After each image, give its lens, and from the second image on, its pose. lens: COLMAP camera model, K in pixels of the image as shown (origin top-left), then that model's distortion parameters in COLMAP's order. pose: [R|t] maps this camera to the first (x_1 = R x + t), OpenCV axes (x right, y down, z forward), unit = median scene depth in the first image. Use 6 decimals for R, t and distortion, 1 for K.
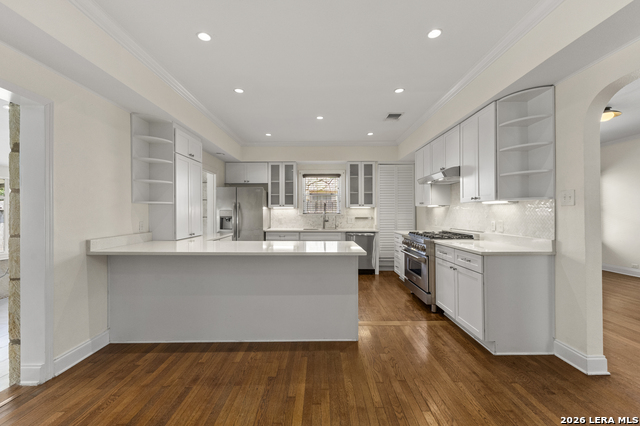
lens RADIAL K [[276.4, 0, 318.4], [0, 276.4, 208.6], [0, 0, 1]] dist [0.008861, -0.002487]
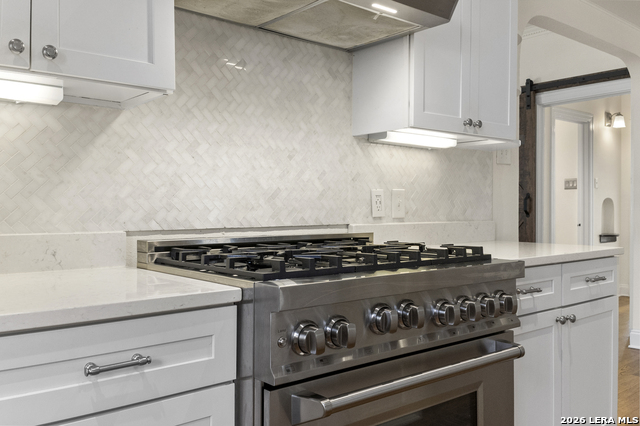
lens RADIAL K [[576.5, 0, 322.0], [0, 576.5, 209.6], [0, 0, 1]] dist [0.005310, -0.005103]
pose [[-0.663263, -0.012535, 0.748281, 0.125268], [-0.021857, 0.999758, -0.002627, 0.071993], [-0.748067, -0.018098, -0.663377, 1.509702]]
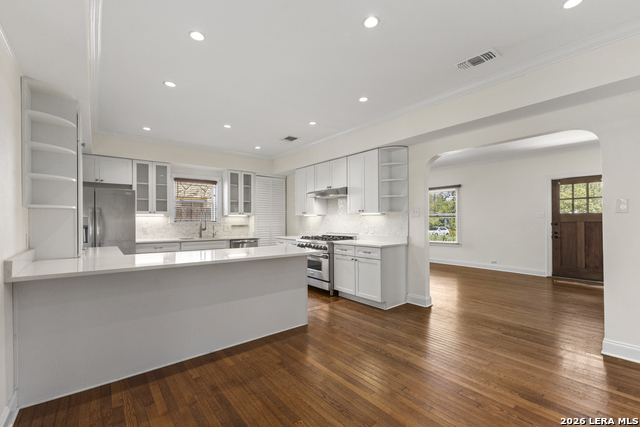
lens RADIAL K [[276.4, 0, 319.1], [0, 276.4, 220.5], [0, 0, 1]] dist [0.008861, -0.002487]
pose [[0.782802, 0.000564, 0.622270, -0.476028], [-0.010437, 0.999871, 0.012224, -0.002218], [-0.622183, -0.016064, 0.782707, -0.001270]]
